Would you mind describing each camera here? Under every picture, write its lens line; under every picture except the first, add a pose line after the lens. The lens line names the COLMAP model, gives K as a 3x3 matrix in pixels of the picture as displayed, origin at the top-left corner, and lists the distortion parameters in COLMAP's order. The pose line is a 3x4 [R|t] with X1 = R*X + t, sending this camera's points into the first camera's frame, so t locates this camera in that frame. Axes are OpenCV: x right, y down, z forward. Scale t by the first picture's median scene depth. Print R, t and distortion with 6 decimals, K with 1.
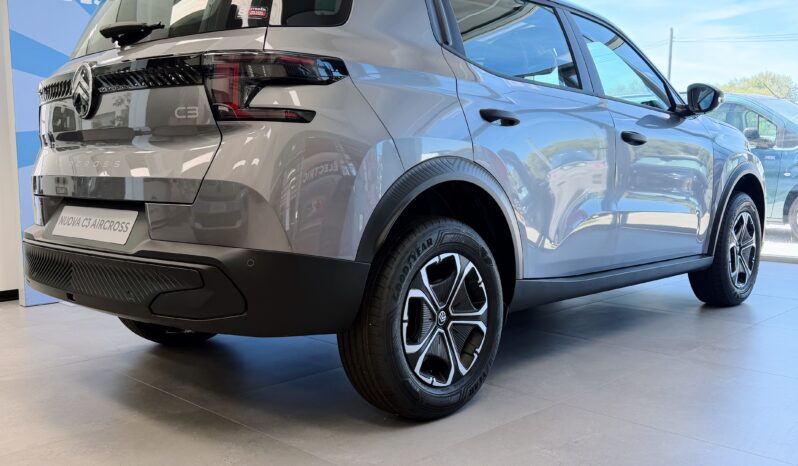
lens RADIAL K [[765.9, 0, 399.0], [0, 765.9, 233.0], [0, 0, 1]] dist [-0.002767, -0.002928]
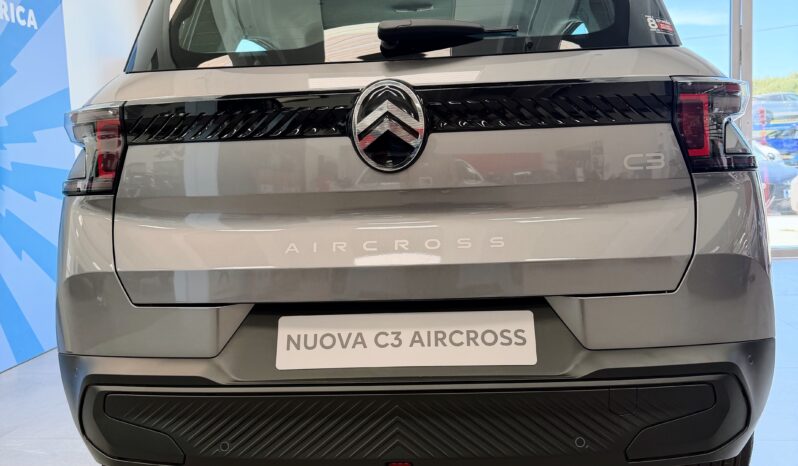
lens RADIAL K [[765.9, 0, 399.0], [0, 765.9, 233.0], [0, 0, 1]] dist [-0.002767, -0.002928]
pose [[0.861595, -0.021022, 0.507161, -0.695174], [0.080494, 0.992158, -0.095623, -0.037595], [-0.501174, 0.123212, 0.856530, 0.443920]]
